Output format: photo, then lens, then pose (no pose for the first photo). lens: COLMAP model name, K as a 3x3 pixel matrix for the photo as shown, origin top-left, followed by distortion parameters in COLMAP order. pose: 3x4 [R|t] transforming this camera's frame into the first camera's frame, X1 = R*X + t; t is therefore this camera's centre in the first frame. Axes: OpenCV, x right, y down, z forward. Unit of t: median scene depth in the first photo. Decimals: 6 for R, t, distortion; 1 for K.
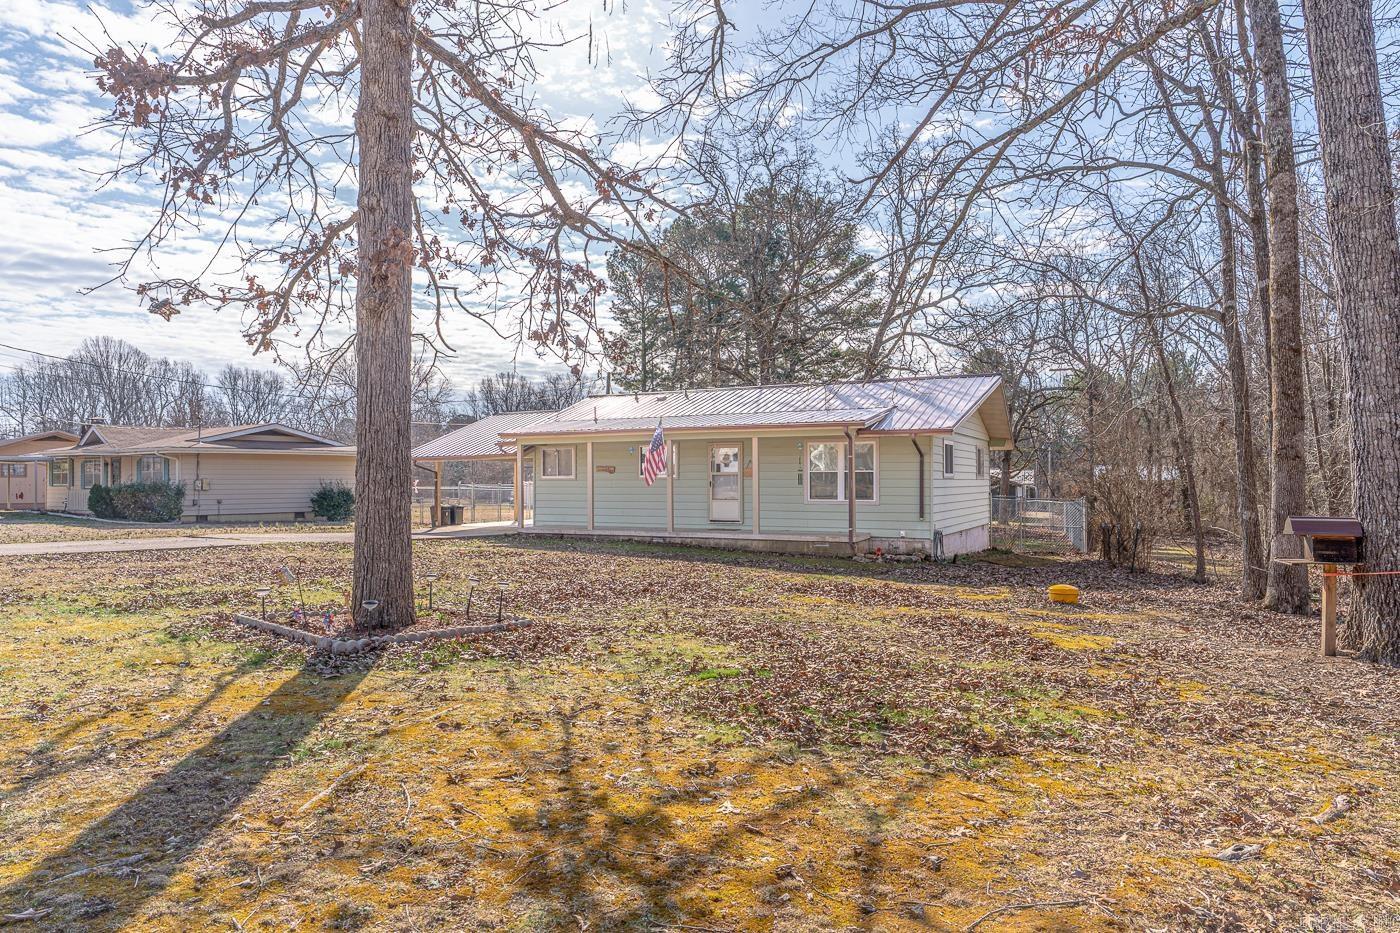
lens RADIAL K [[893.0, 0, 683.5], [0, 893.0, 500.3], [0, 0, 1]] dist [-0.002083, 0.000350]
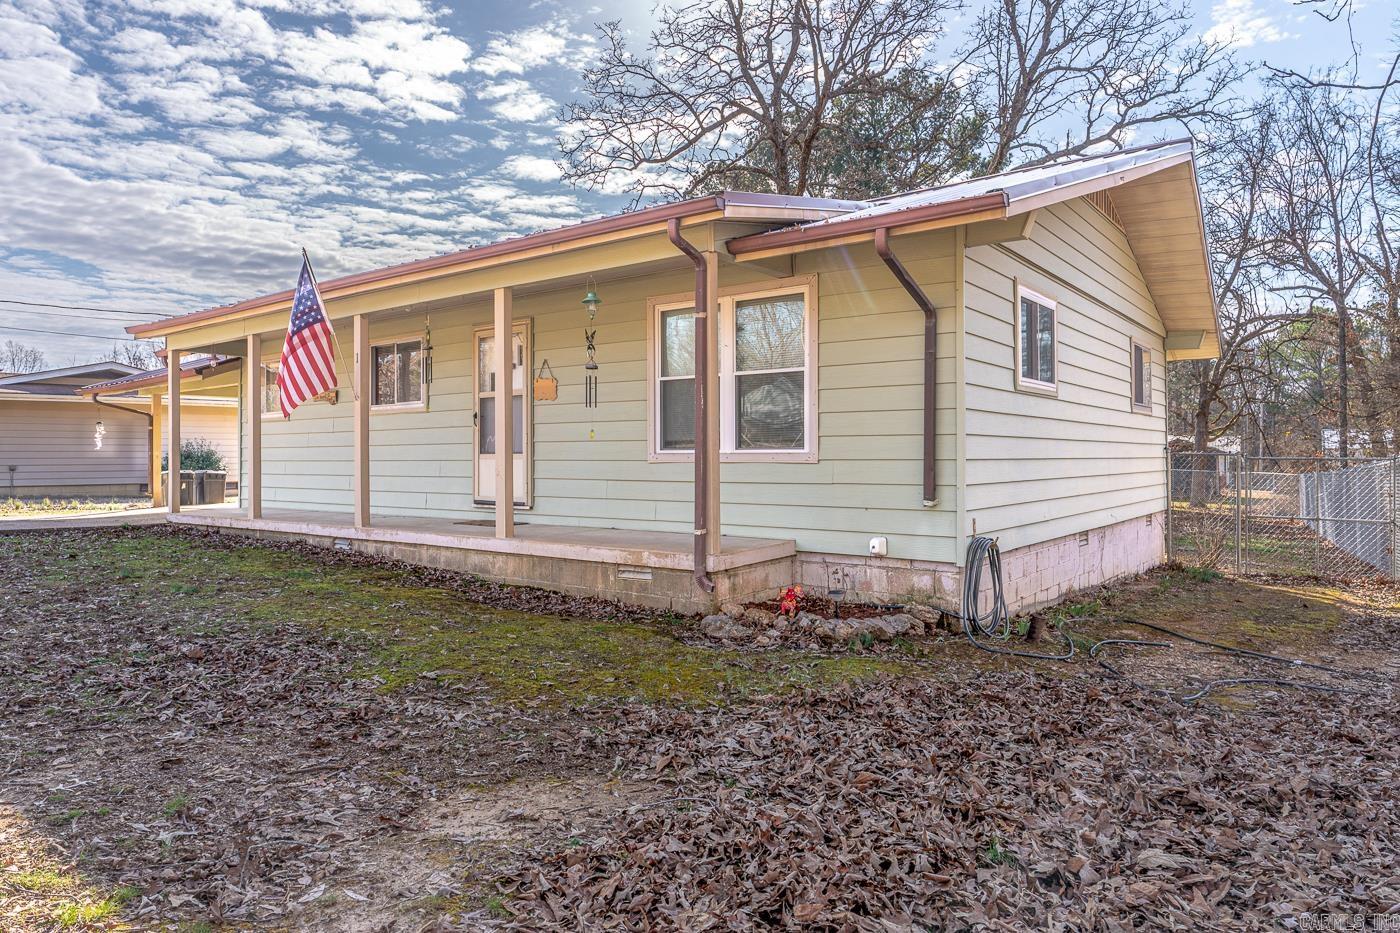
lens RADIAL K [[895.0, 0, 700.0], [0, 895.0, 466.5], [0, 0, 1]] dist [-0.003102, -0.000381]
pose [[0.986366, 0.000188, -0.164567, 0.211869], [-0.001985, 0.999940, -0.010757, 0.009914], [0.164555, 0.010937, 0.986307, 0.587111]]
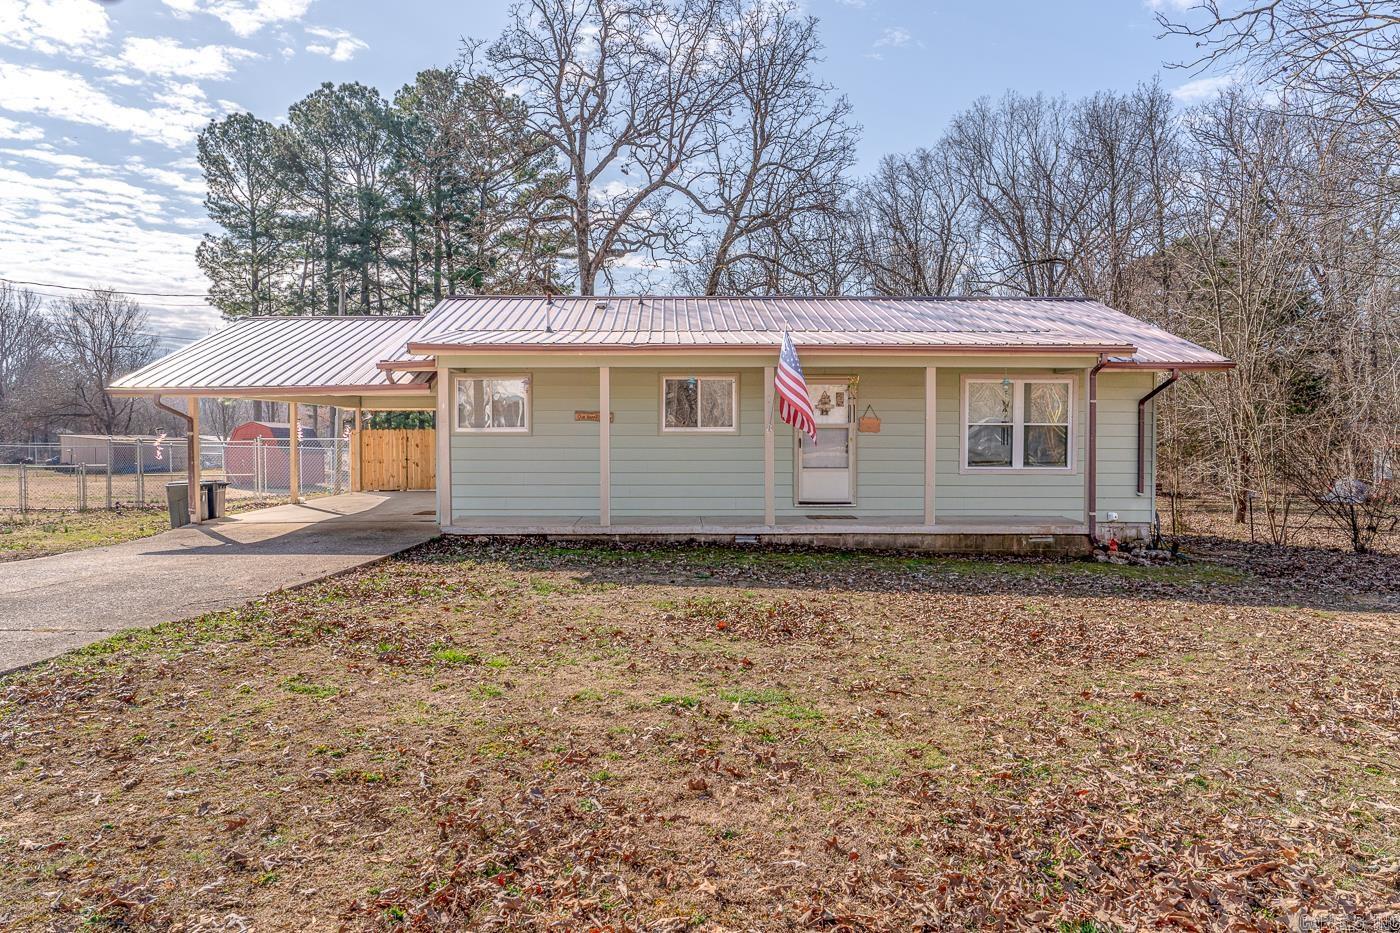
lens RADIAL K [[895.0, 0, 700.0], [0, 895.0, 466.5], [0, 0, 1]] dist [-0.003102, -0.000381]
pose [[0.873641, -0.013025, 0.486396, -0.329433], [0.005102, 0.999832, 0.017611, -0.013021], [-0.486544, -0.012904, 0.873561, 0.500857]]
